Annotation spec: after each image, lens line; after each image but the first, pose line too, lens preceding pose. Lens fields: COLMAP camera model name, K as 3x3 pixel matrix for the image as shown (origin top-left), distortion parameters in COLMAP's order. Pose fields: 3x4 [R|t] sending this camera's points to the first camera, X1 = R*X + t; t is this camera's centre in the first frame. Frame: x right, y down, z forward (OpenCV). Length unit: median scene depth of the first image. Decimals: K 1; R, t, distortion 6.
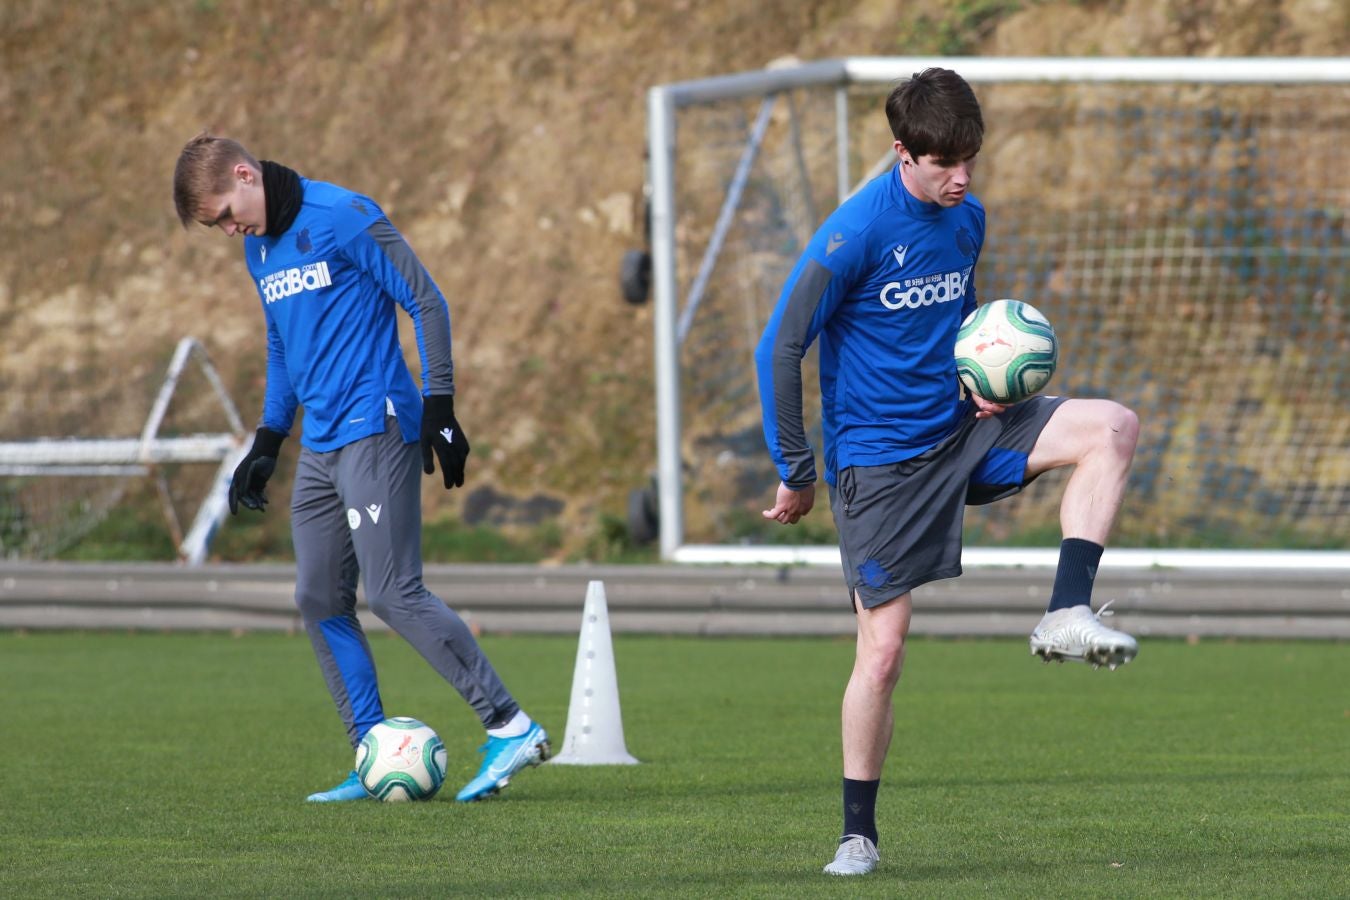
lens RADIAL K [[632.9, 0, 676.4], [0, 632.9, 450.1], [0, 0, 1]] dist [0.004718, -0.000374]
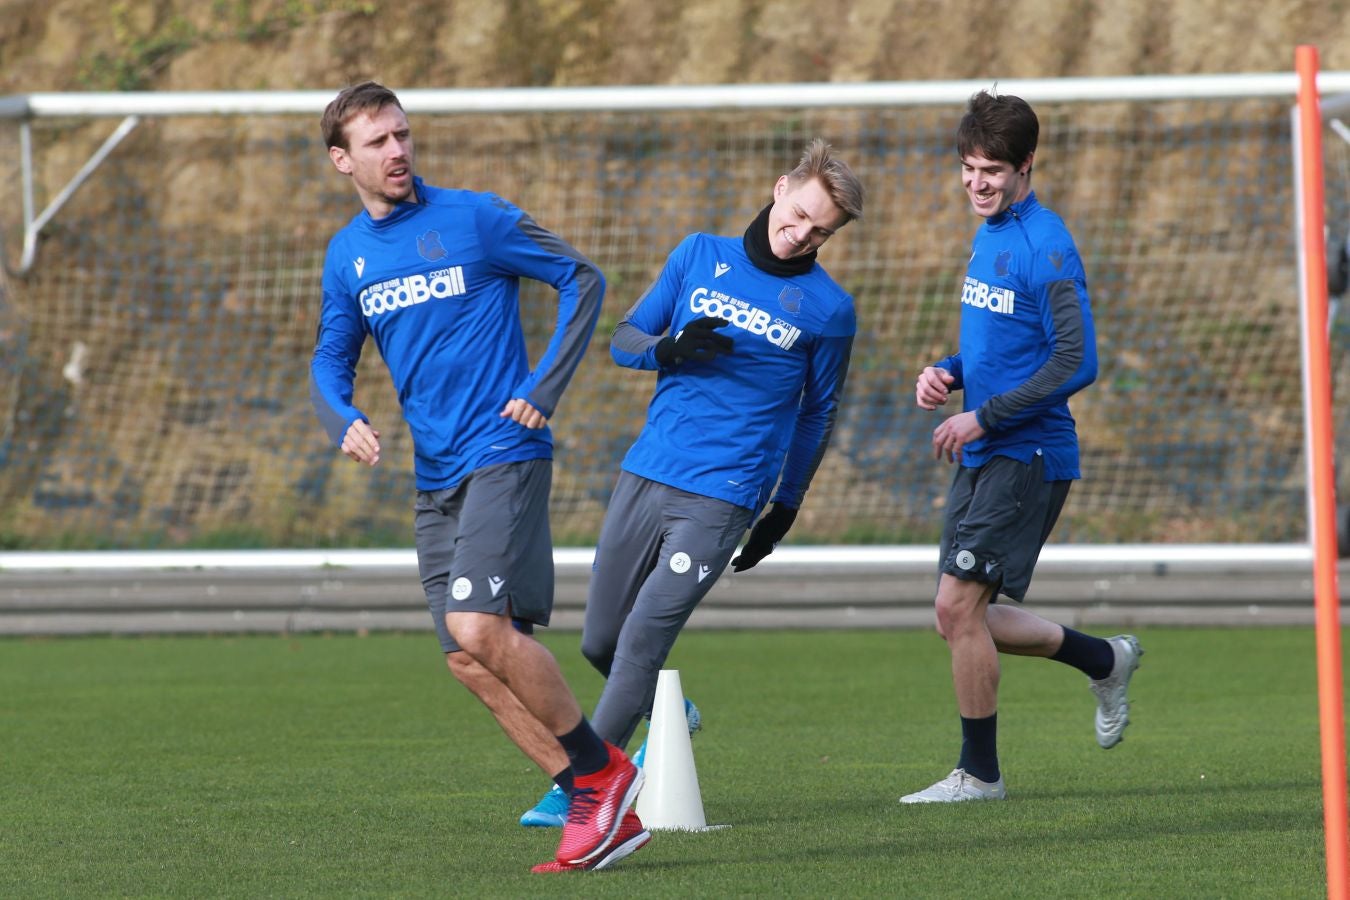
lens RADIAL K [[632.9, 0, 674.7], [0, 632.9, 449.8], [0, 0, 1]] dist [0.004718, -0.000374]
pose [[0.999880, -0.015116, -0.003377, 1.349400], [0.015126, 0.999881, 0.003156, -0.006496], [0.003329, -0.003207, 0.999989, -0.069563]]
